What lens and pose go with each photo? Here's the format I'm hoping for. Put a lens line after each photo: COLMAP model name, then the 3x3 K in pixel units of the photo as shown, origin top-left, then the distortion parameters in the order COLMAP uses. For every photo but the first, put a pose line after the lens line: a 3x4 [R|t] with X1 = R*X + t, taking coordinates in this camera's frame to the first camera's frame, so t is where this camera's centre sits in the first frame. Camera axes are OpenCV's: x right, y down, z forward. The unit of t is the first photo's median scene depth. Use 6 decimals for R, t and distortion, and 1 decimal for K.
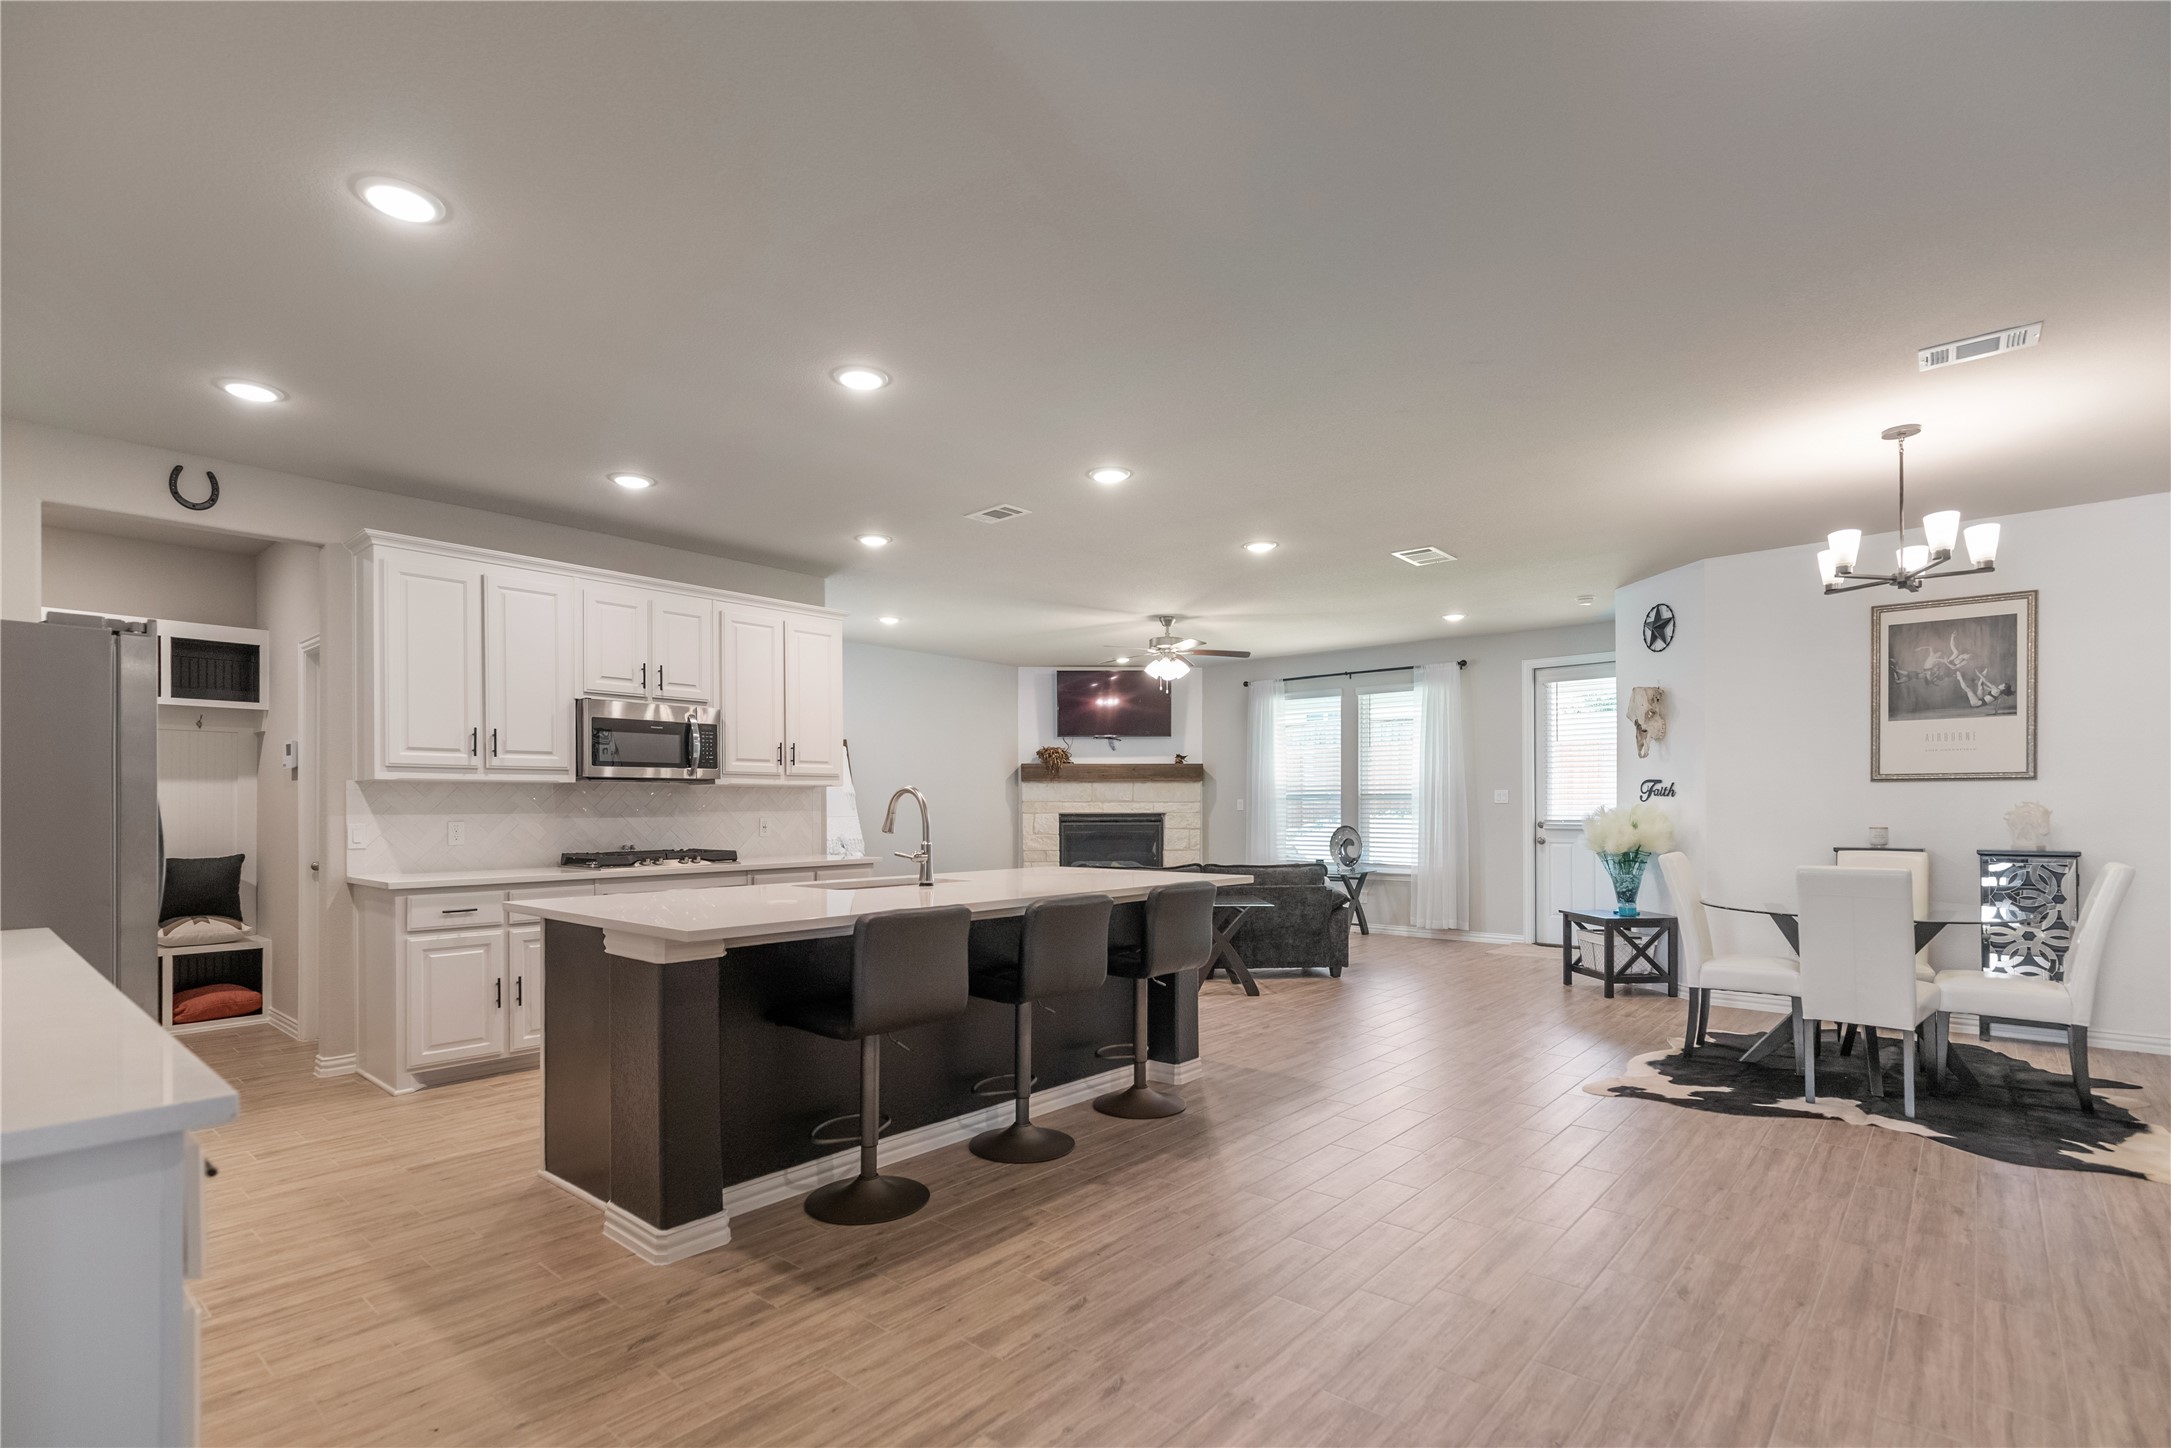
lens RADIAL K [[1020.8, 0, 1078.8], [0, 1020.8, 811.5], [0, 0, 1]] dist [0.004020, 0.000277]
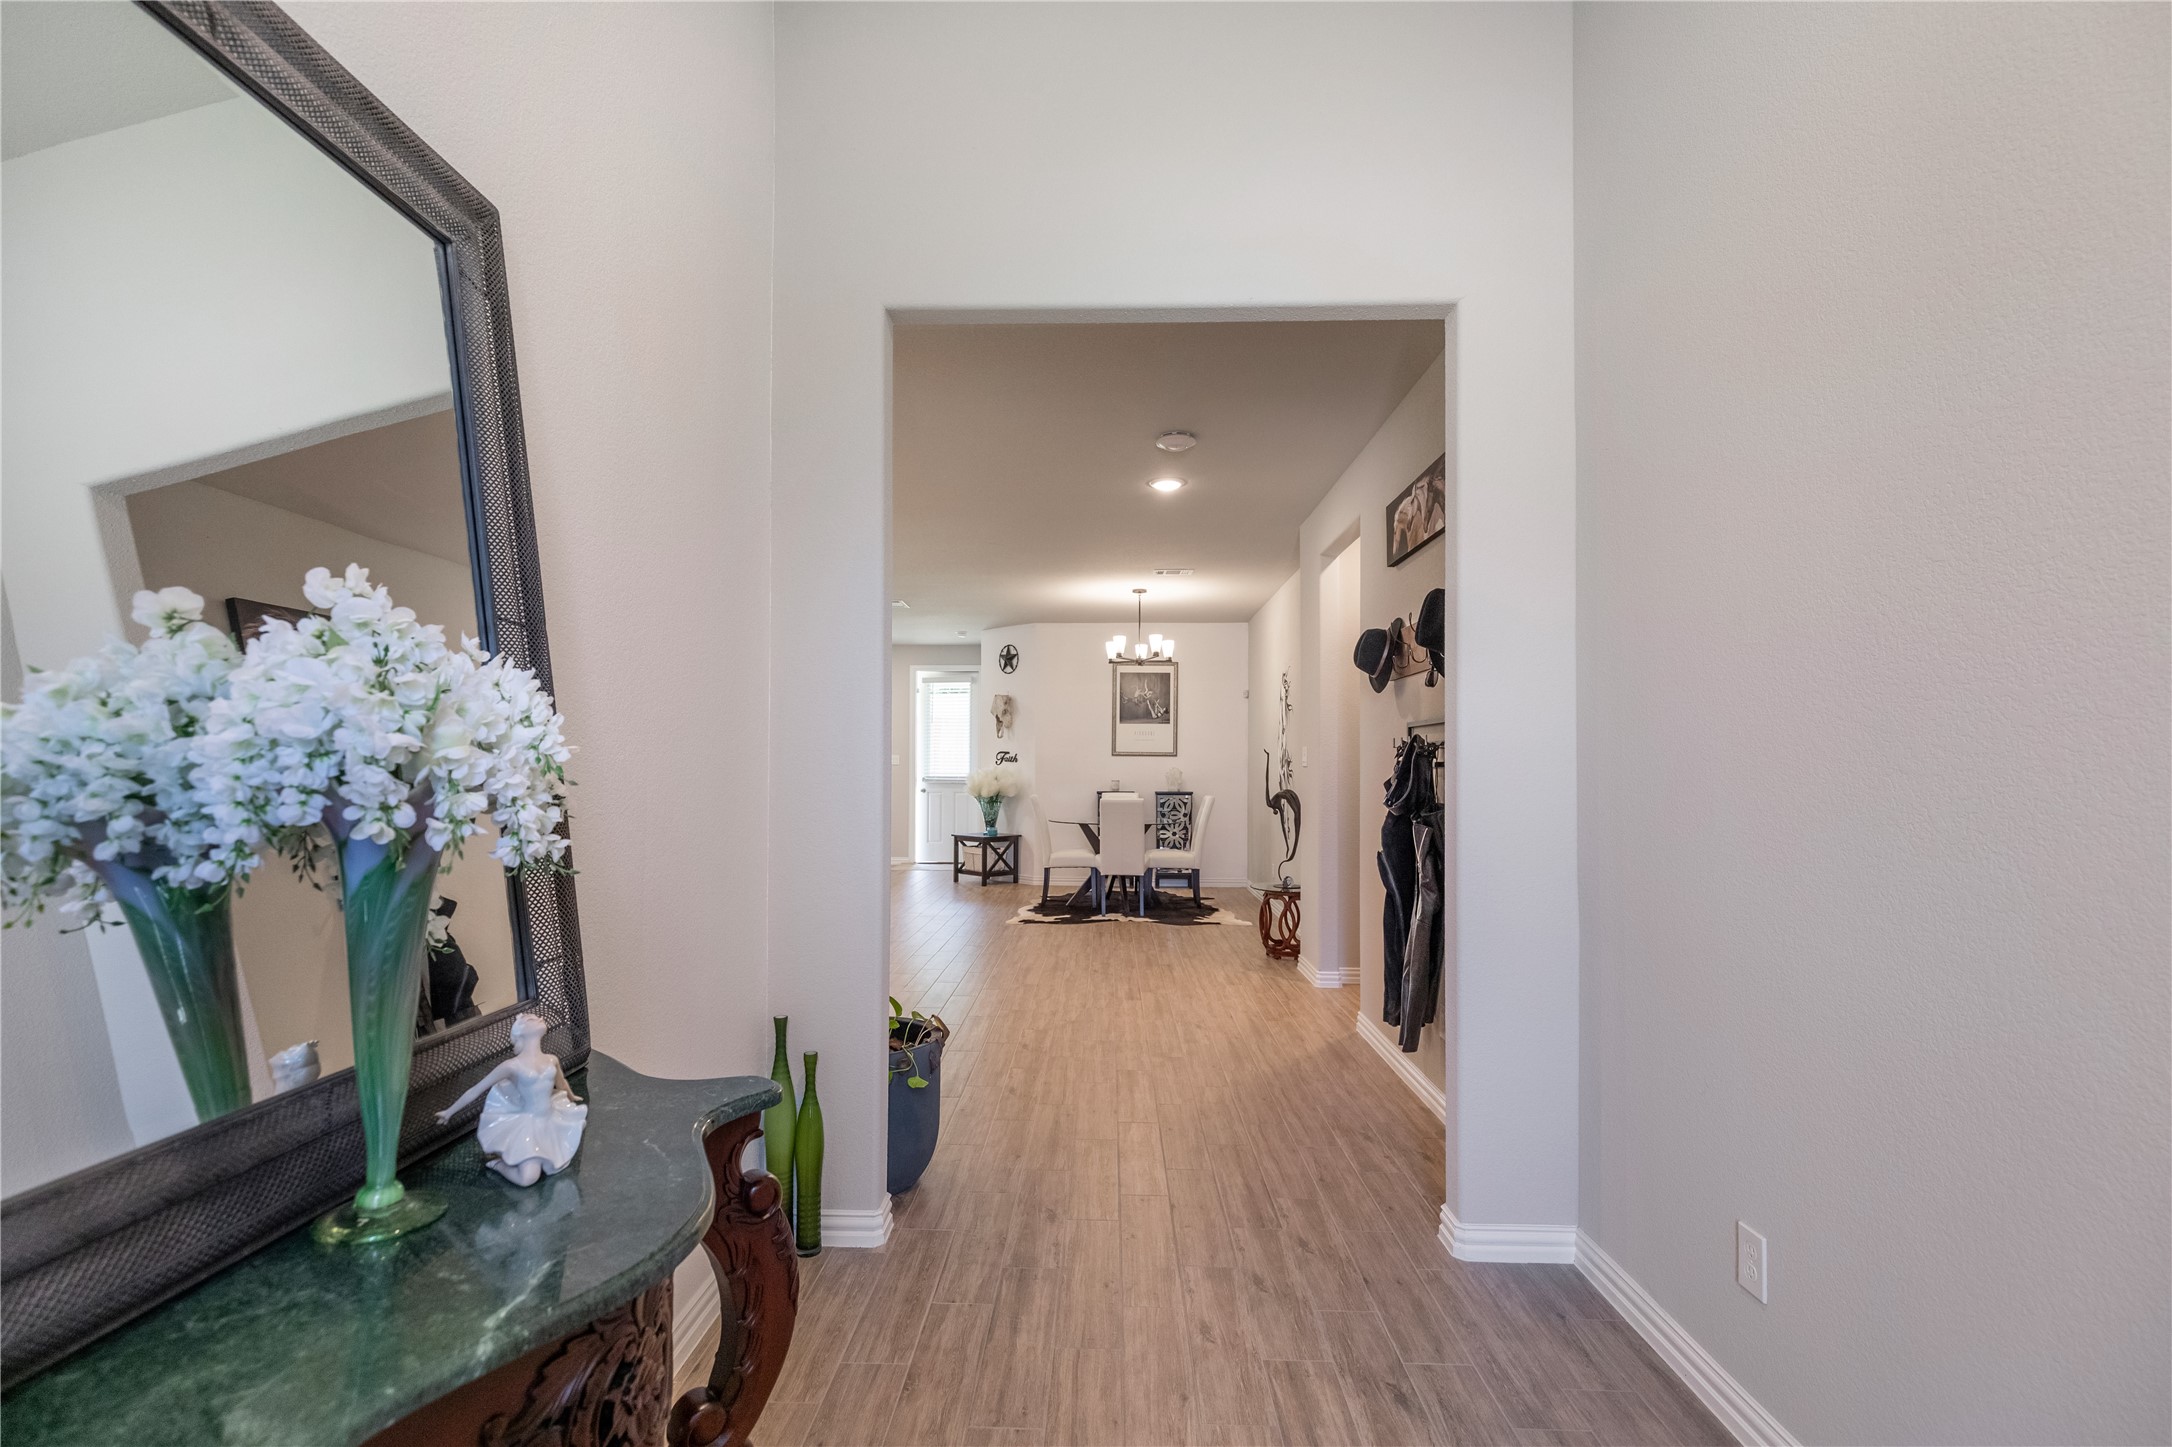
lens RADIAL K [[990.5, 0, 1079.1], [0, 990.5, 748.9], [0, 0, 1]] dist [0.002271, 0.000208]
pose [[0.771549, 0.020310, 0.635846, -0.399649], [-0.007175, 0.999705, -0.023225, 0.000427], [-0.636130, 0.013357, 0.771467, -0.335493]]
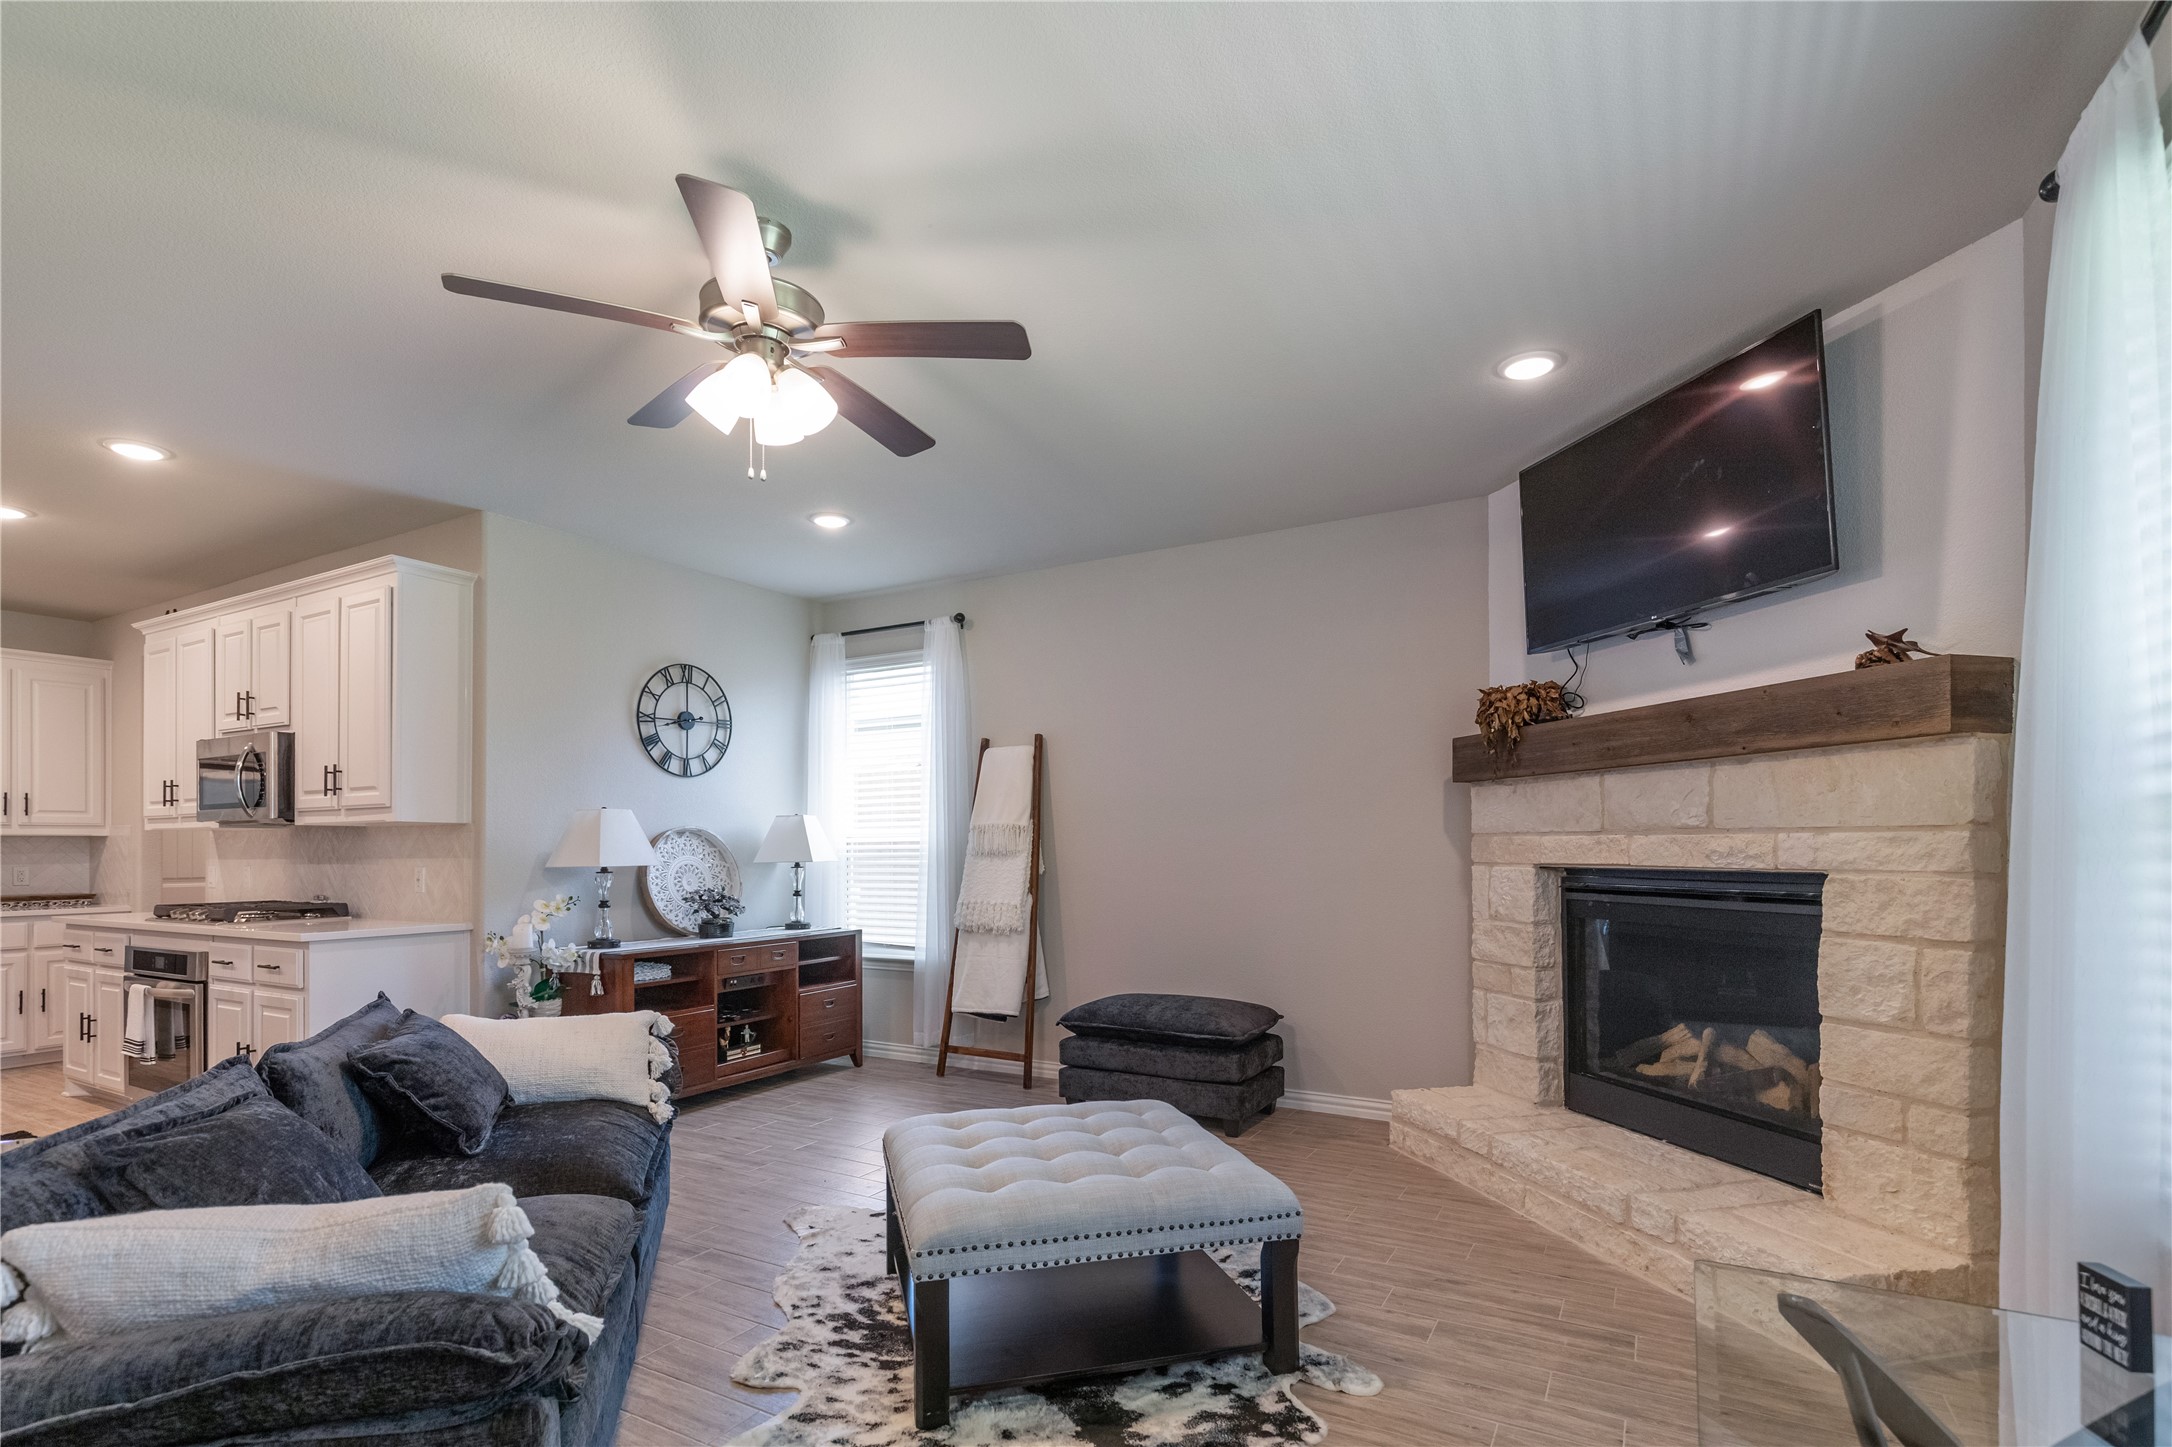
lens RADIAL K [[1027.7, 0, 1084.3], [0, 1027.7, 838.0], [0, 0, 1]] dist [0.003100, -0.000376]
pose [[0.203463, -0.007035, -0.979057, 0.556511], [0.000885, 0.999975, -0.007001, -0.010033], [0.979082, 0.000558, 0.203464, 1.416245]]
